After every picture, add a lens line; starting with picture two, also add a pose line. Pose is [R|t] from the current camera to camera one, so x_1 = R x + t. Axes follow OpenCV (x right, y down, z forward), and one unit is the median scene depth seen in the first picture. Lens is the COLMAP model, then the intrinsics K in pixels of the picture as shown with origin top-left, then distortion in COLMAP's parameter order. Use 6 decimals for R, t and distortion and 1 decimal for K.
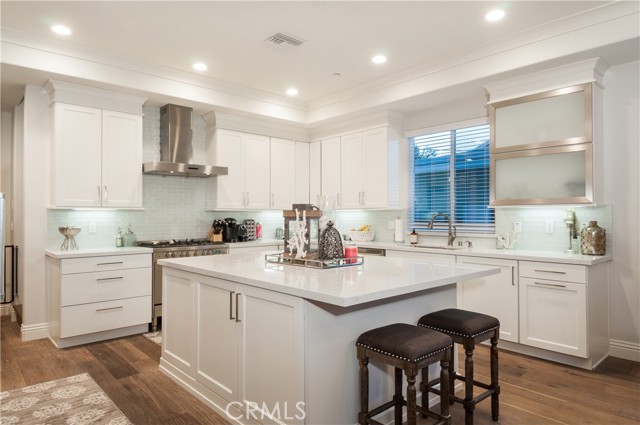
lens RADIAL K [[382.1, 0, 318.4], [0, 382.1, 210.6], [0, 0, 1]] dist [0.028845, 0.000963]
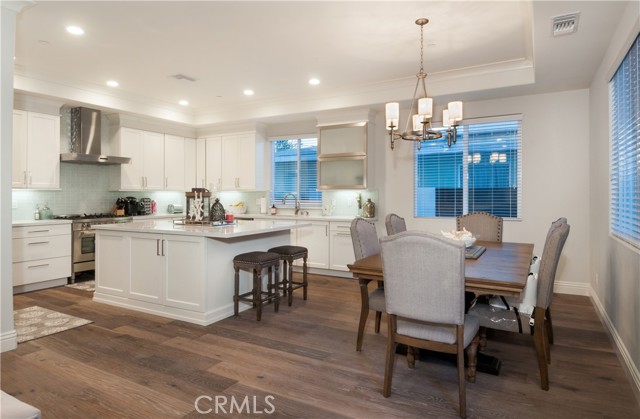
lens RADIAL K [[383.2, 0, 334.7], [0, 383.2, 195.4], [0, 0, 1]] dist [0.016528, -0.004189]
pose [[0.936241, 0.001832, 0.351354, -0.052634], [-0.007171, 0.999878, 0.013896, -0.009513], [-0.351286, -0.015529, 0.936140, -0.514505]]
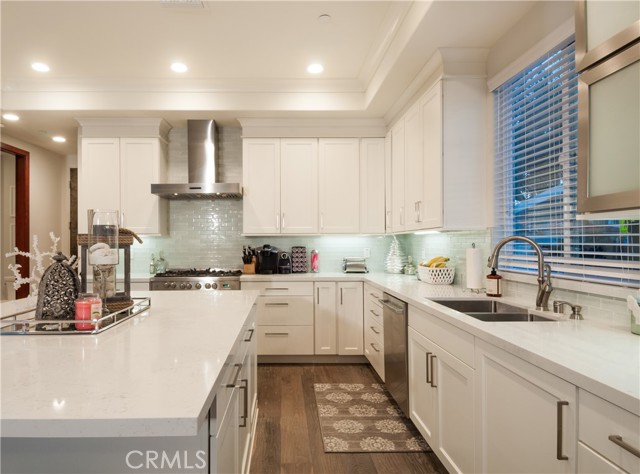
lens RADIAL K [[400.4, 0, 318.7], [0, 400.4, 236.6], [0, 0, 1]] dist [0.043776, 0.000121]
pose [[0.760802, -0.008780, -0.648925, 0.486911], [0.011210, 0.999937, -0.000387, 0.004062], [0.648887, -0.006980, 0.760852, 0.483747]]
